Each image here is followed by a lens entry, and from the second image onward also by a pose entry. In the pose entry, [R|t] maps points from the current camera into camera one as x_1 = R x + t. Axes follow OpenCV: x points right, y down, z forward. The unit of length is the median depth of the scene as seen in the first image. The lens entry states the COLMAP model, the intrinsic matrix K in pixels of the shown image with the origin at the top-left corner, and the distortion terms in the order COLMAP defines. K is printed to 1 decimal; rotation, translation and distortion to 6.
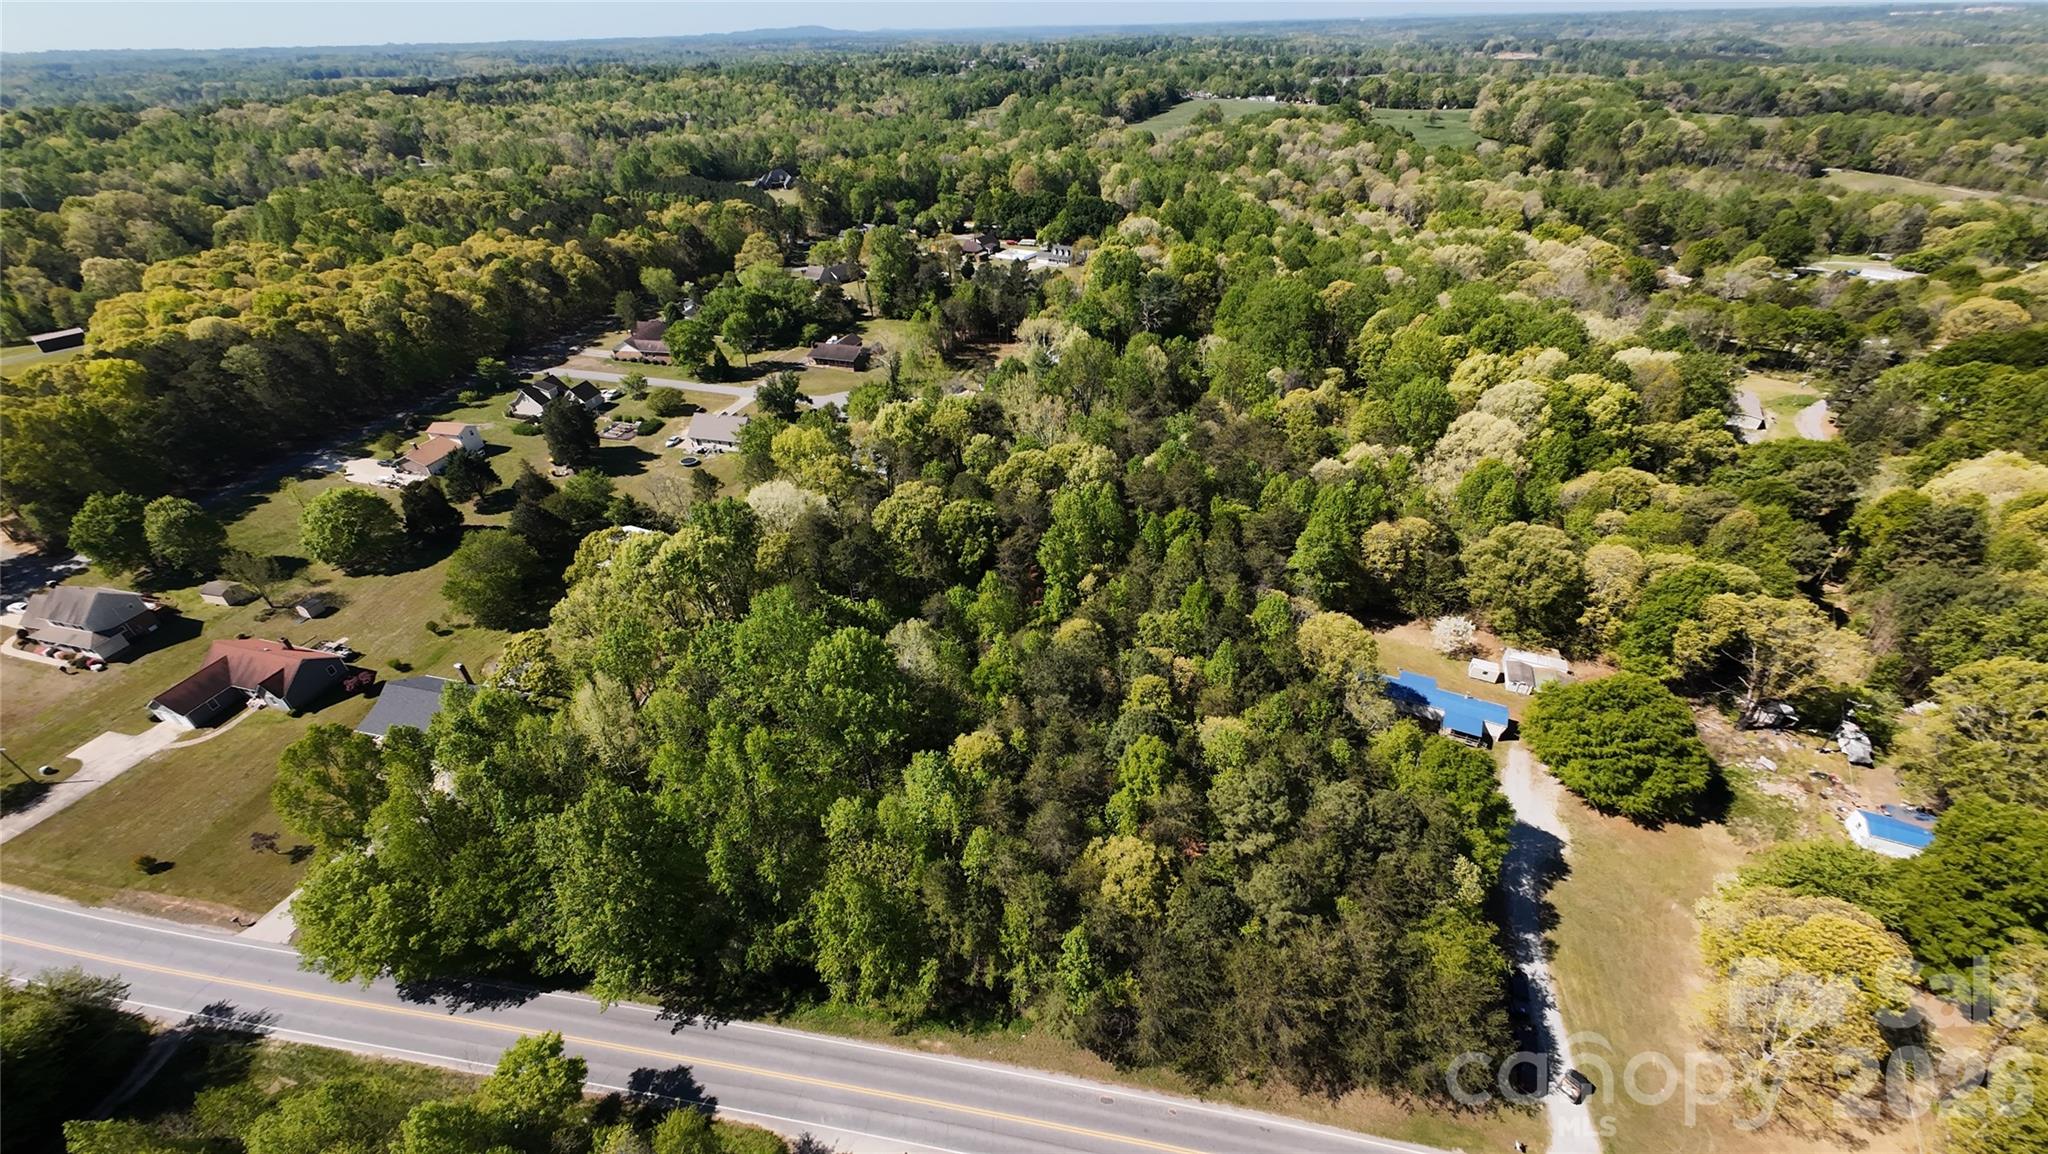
lens RADIAL K [[795.5, 0, 1023.3], [0, 795.5, 579.4], [0, 0, 1]] dist [-0.001949, 0.000943]
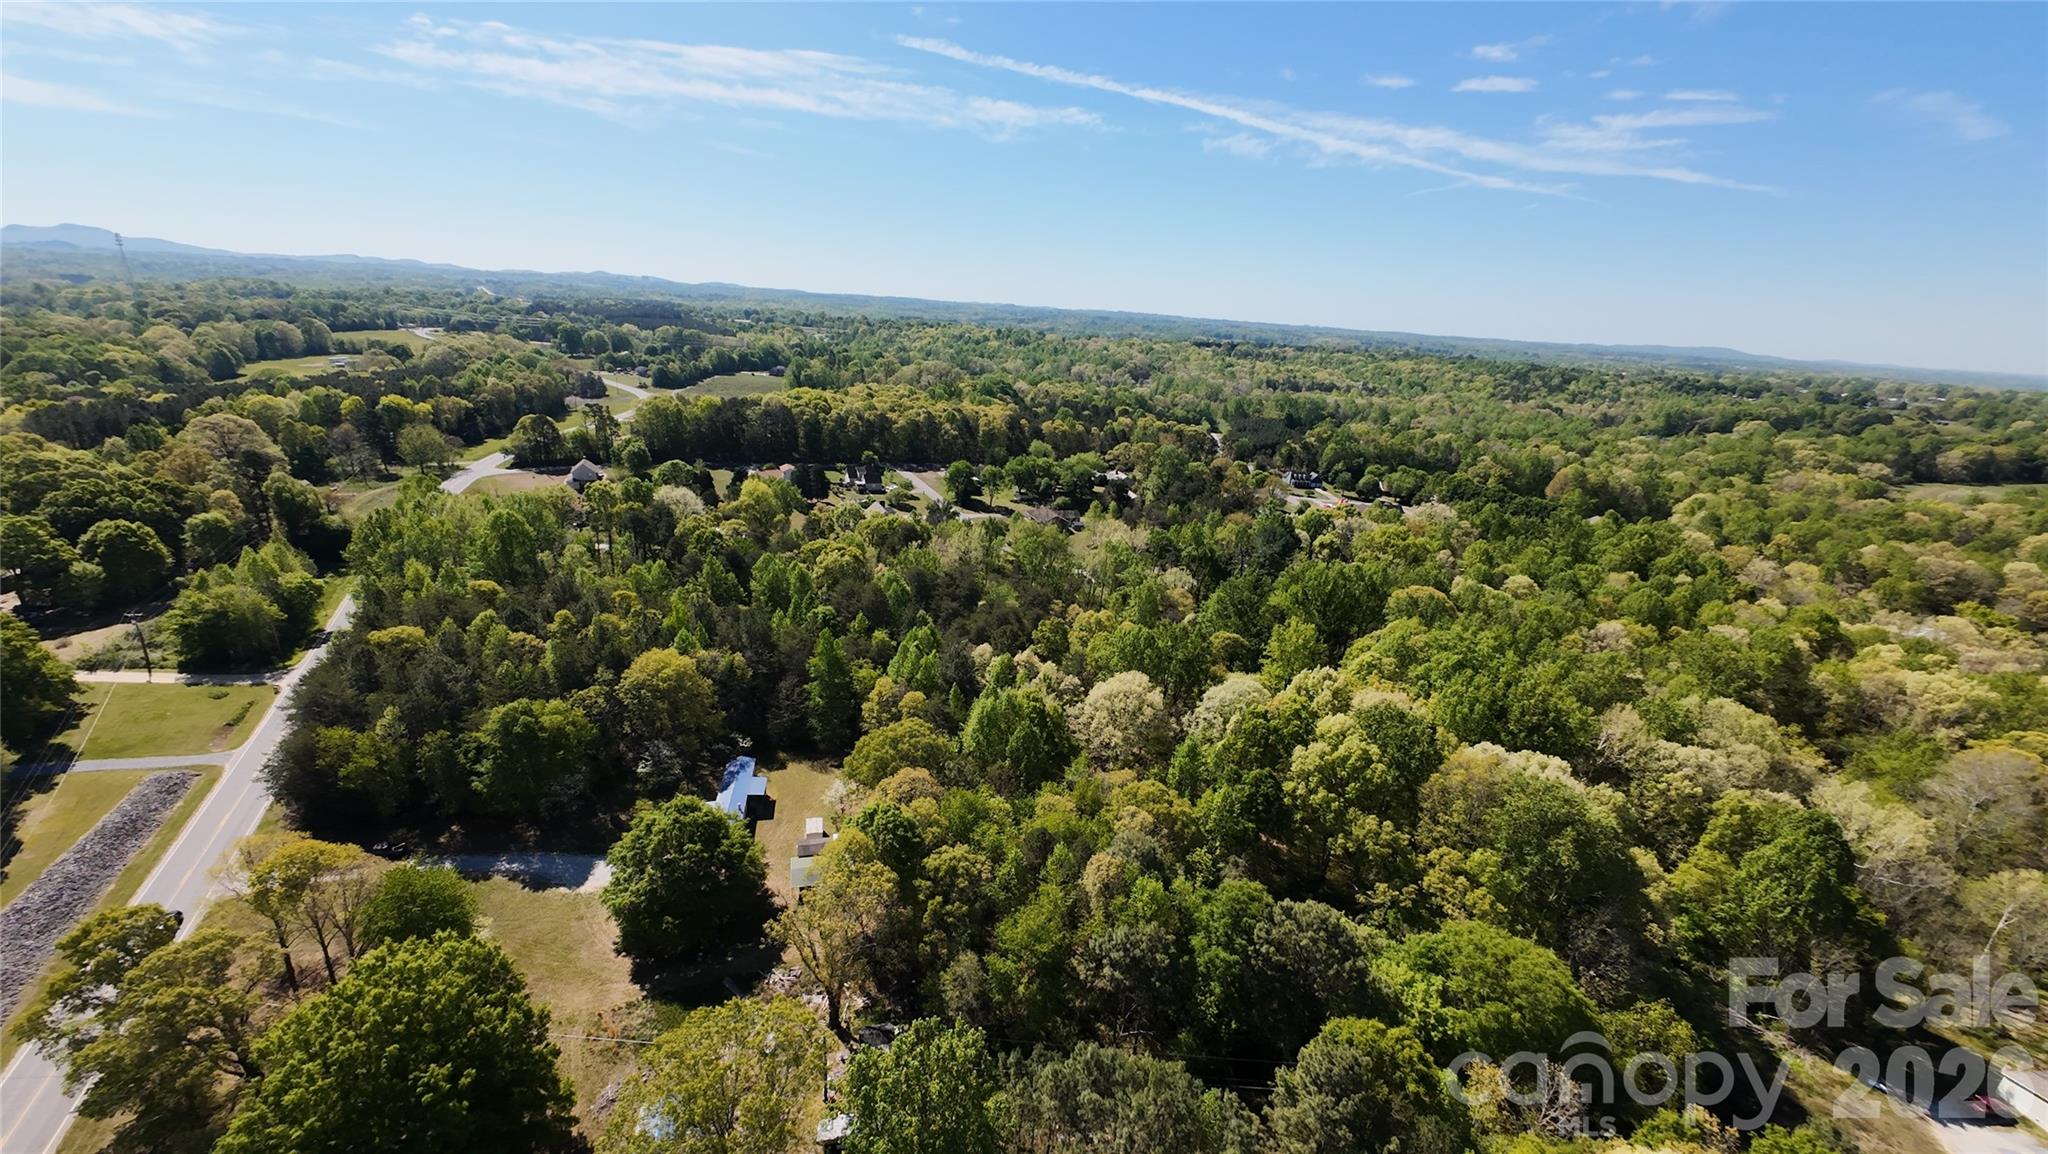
lens RADIAL K [[795.5, 0, 1023.3], [0, 795.5, 579.4], [0, 0, 1]] dist [-0.001949, 0.000943]
pose [[0.597349, 0.316670, -0.736813, 0.744761], [-0.518686, 0.853271, -0.053788, -0.126079], [0.611668, 0.414305, 0.673953, 0.202585]]
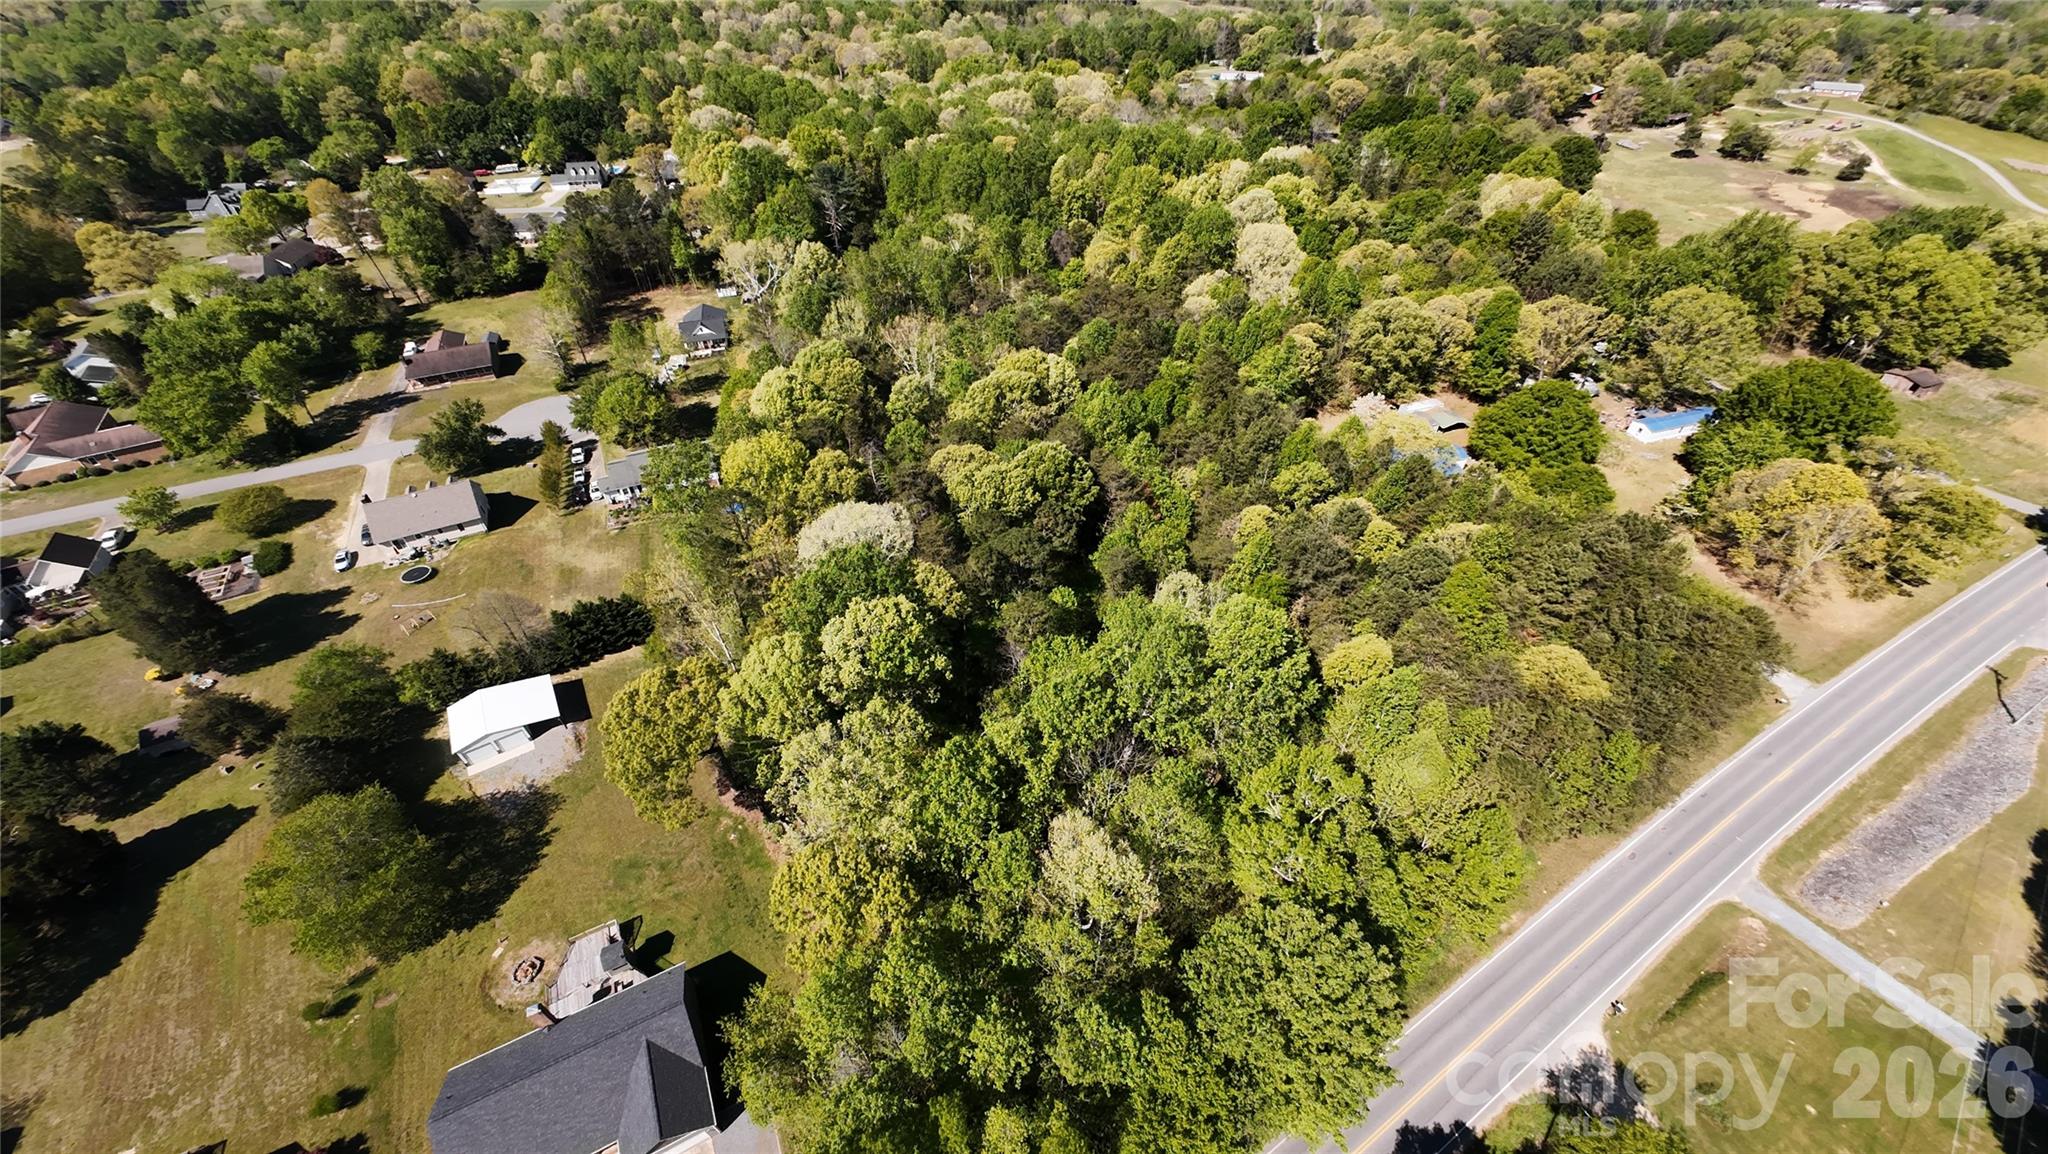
lens RADIAL K [[795.5, 0, 1023.3], [0, 795.5, 579.4], [0, 0, 1]] dist [-0.001949, 0.000943]
pose [[0.759260, -0.429818, 0.488651, -0.297105], [0.371221, 0.902766, 0.217275, -0.083978], [-0.534527, 0.016429, 0.844992, 0.160798]]
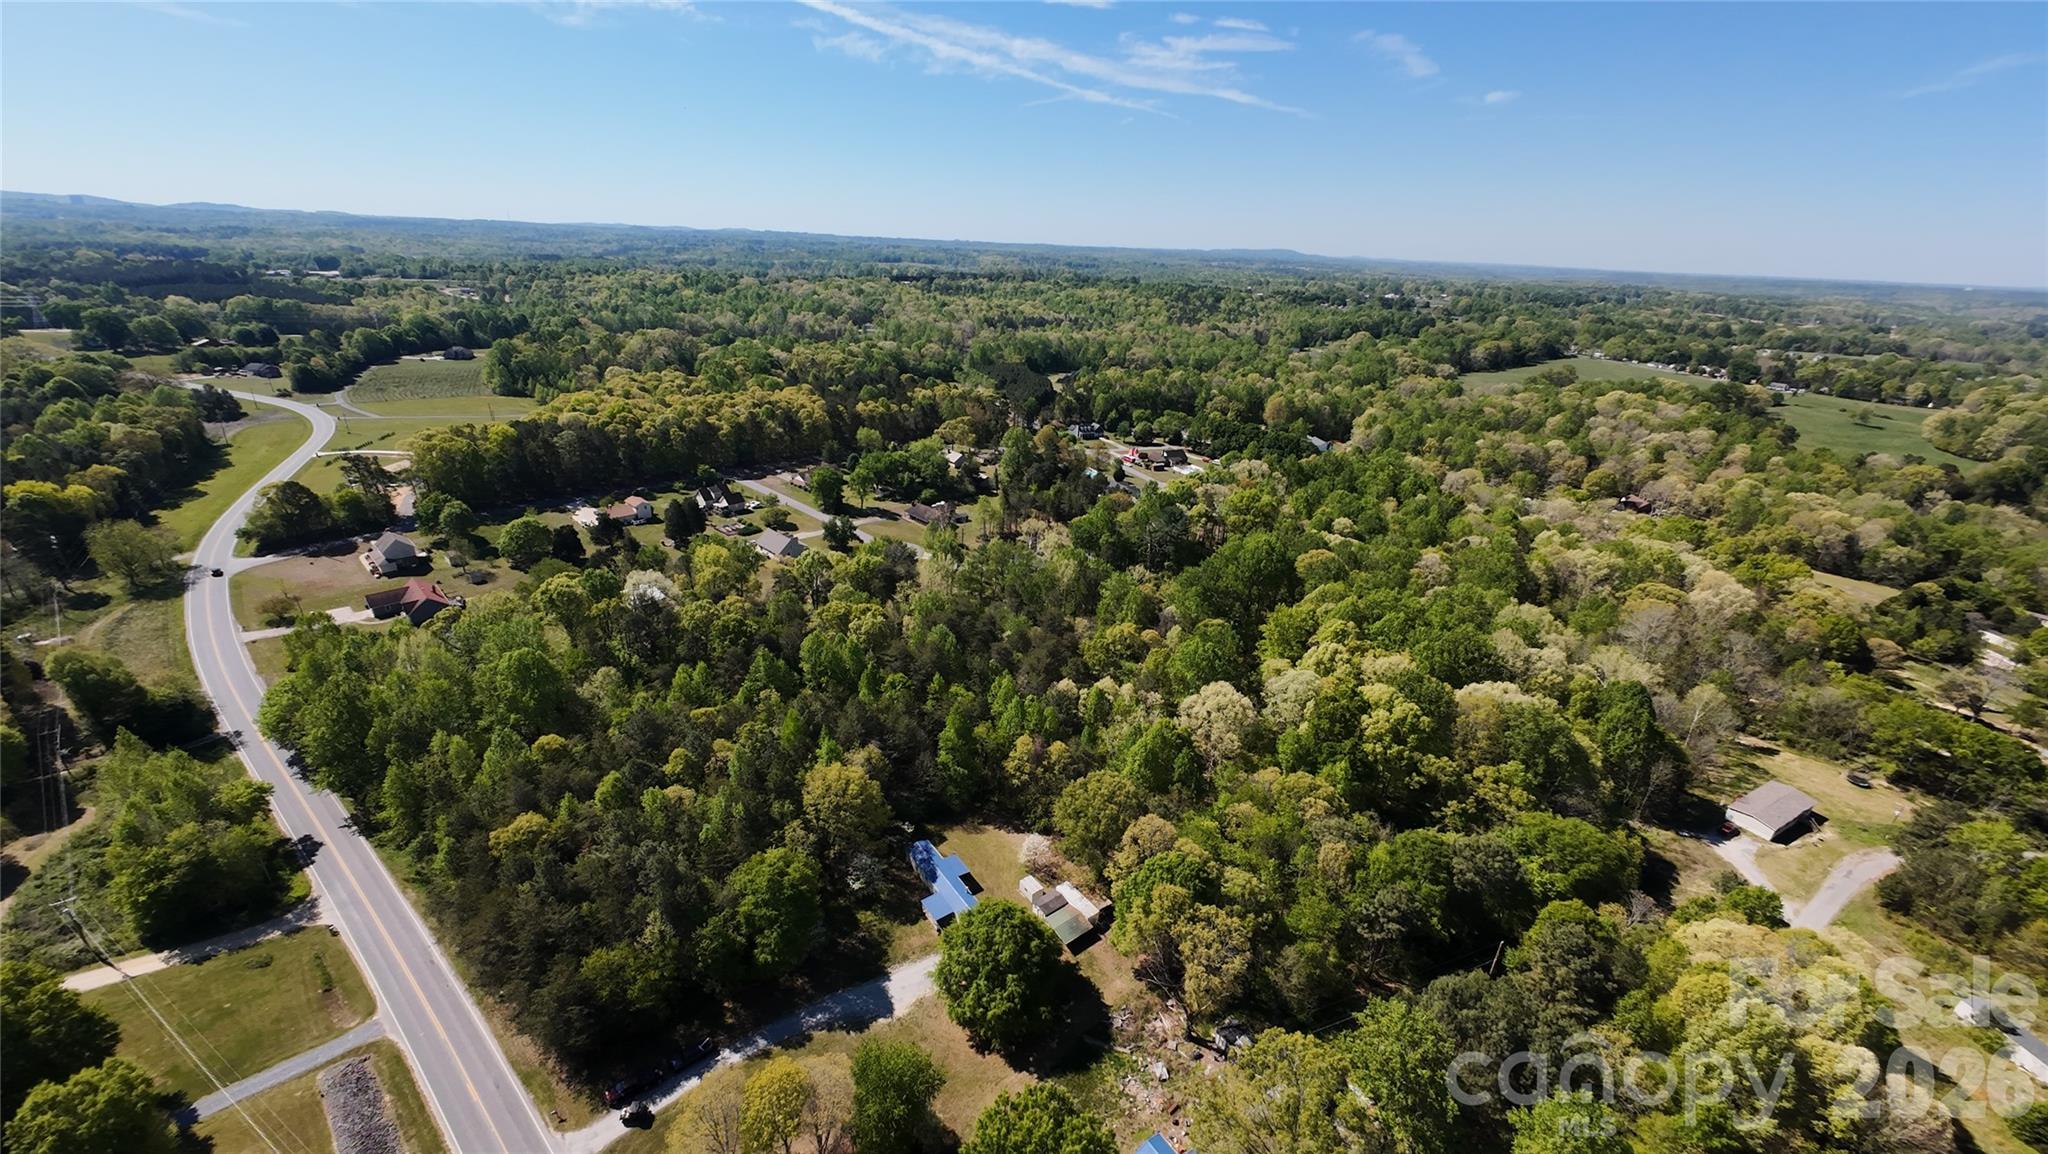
lens RADIAL K [[795.5, 0, 1023.3], [0, 795.5, 579.4], [0, 0, 1]] dist [-0.001949, 0.000943]
pose [[0.867495, 0.246779, -0.431917, 0.516523], [-0.331623, 0.934080, -0.132364, -0.074819], [0.370780, 0.258059, 0.892148, -0.054137]]
